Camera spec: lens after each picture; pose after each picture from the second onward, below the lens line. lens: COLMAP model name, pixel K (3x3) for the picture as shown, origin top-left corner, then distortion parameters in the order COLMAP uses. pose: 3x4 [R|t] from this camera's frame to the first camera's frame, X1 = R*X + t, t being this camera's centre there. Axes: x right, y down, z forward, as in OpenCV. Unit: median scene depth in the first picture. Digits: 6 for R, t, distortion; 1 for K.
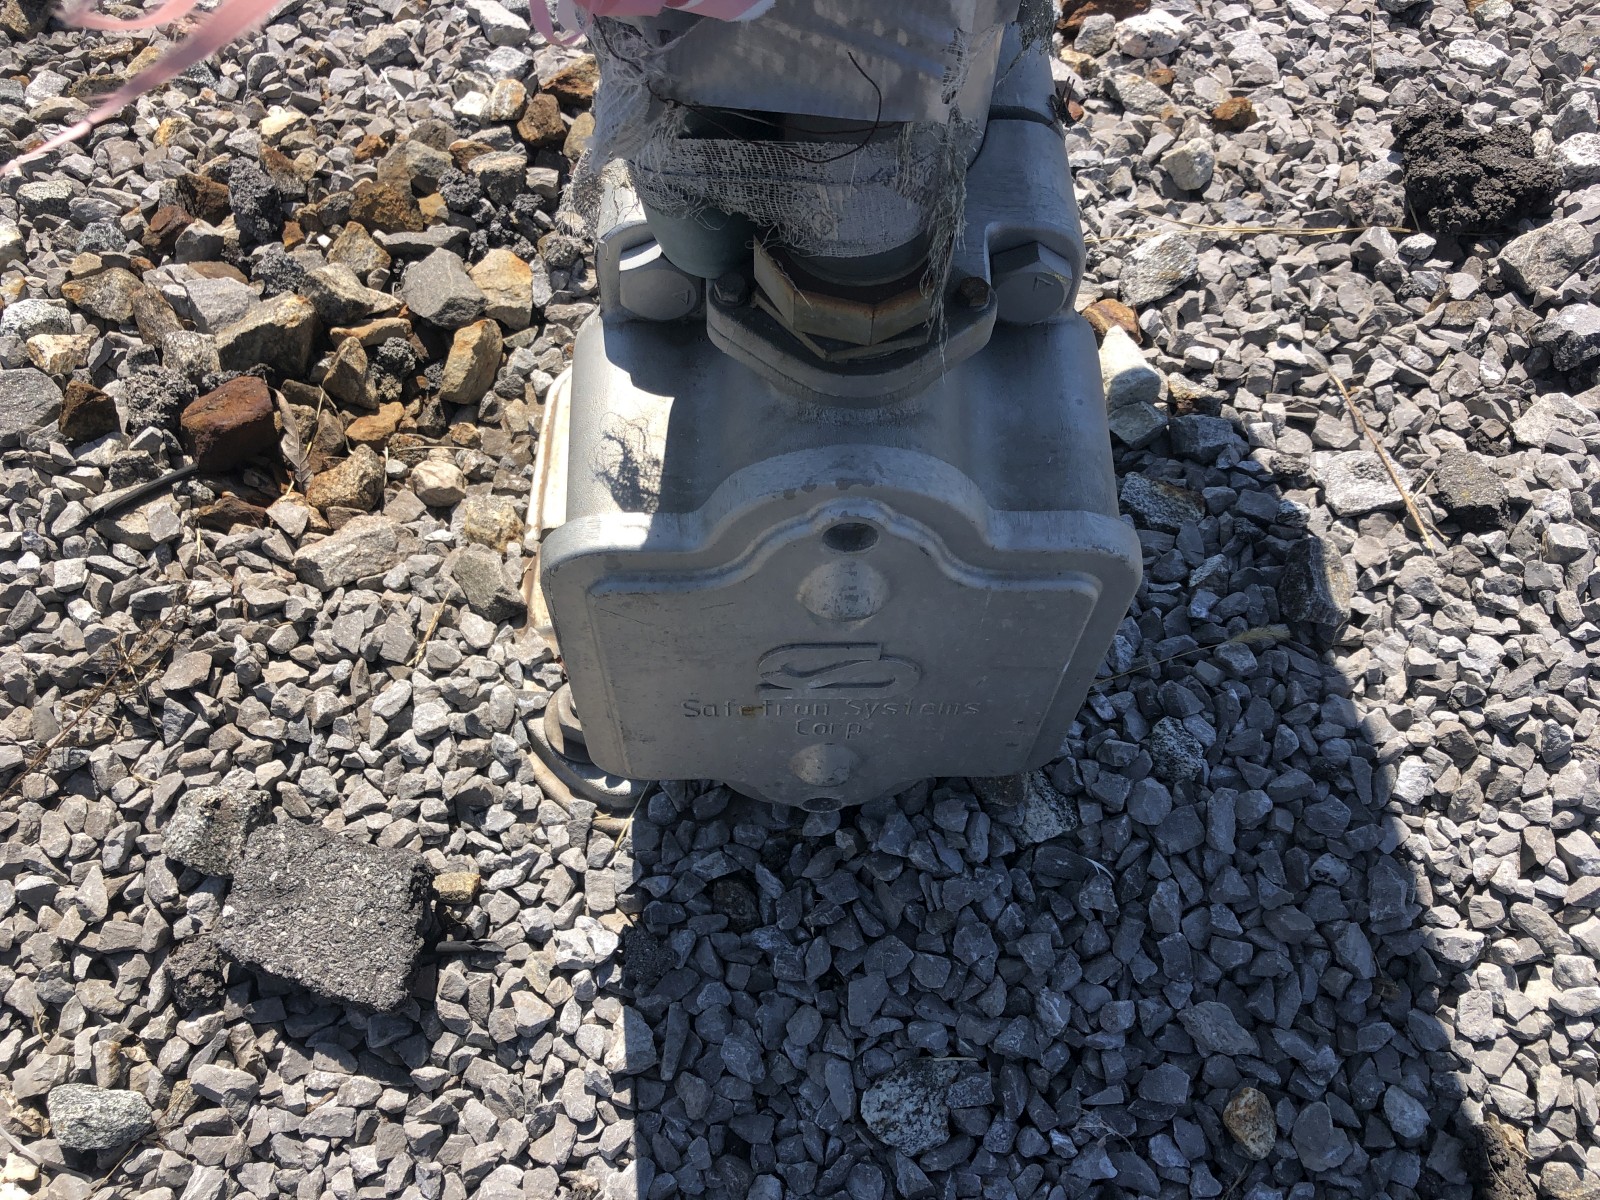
lens RADIAL K [[1294.8, 0, 803.6], [0, 1294.8, 597.0], [0, 0, 1]] dist [-0.010399, 0.039182]
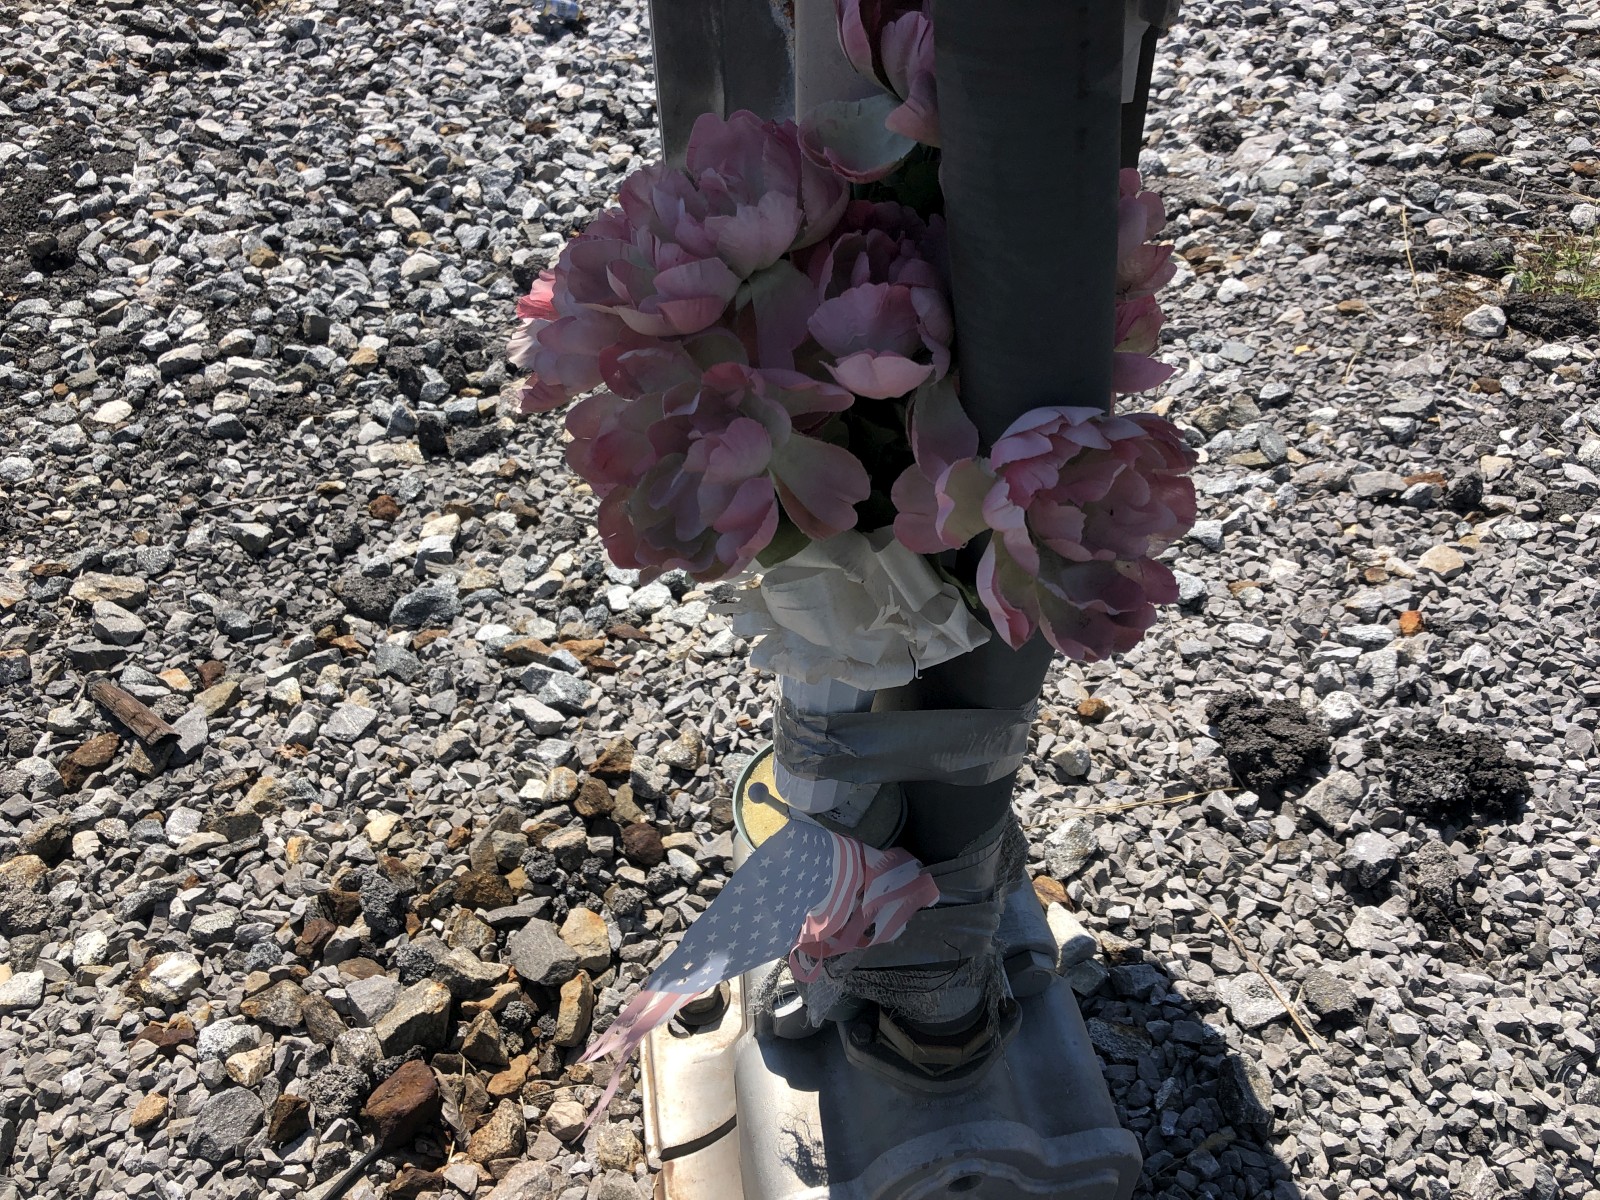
lens RADIAL K [[1341.1, 0, 802.6], [0, 1341.1, 568.9], [0, 0, 1]] dist [-0.004525, 0.026229]
pose [[0.982908, -0.136263, 0.123792, -0.143302], [0.167249, 0.941959, -0.291101, -0.172535], [-0.076941, 0.306830, 0.948649, -0.420042]]
